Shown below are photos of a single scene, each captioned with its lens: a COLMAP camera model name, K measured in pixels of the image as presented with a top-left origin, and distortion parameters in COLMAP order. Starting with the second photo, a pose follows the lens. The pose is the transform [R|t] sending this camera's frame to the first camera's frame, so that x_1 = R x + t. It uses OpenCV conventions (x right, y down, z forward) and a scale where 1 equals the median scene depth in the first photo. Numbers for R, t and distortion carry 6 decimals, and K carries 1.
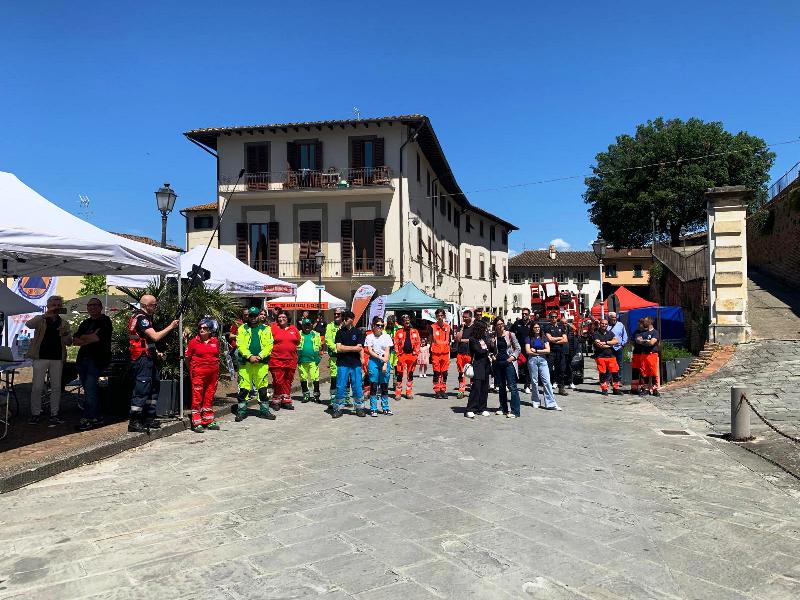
lens RADIAL K [[651.2, 0, 399.5], [0, 651.2, 300.1], [0, 0, 1]] dist [-0.007074, -0.010704]
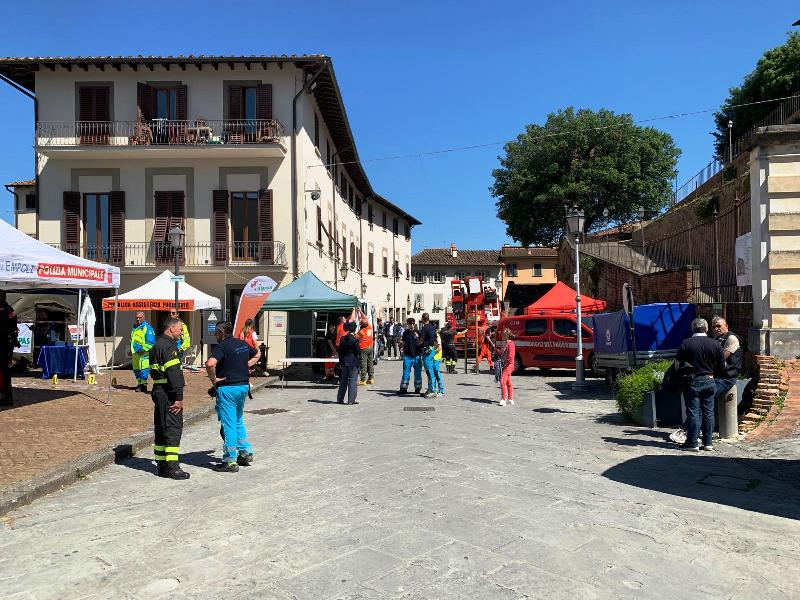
lens RADIAL K [[651.2, 0, 408.7], [0, 651.2, 302.6], [0, 0, 1]] dist [-0.007074, -0.010704]
pose [[0.984262, -0.003452, 0.176684, -0.001322], [0.003120, 0.999993, 0.002155, 0.004351], [-0.176690, -0.001570, 0.984265, 0.221691]]
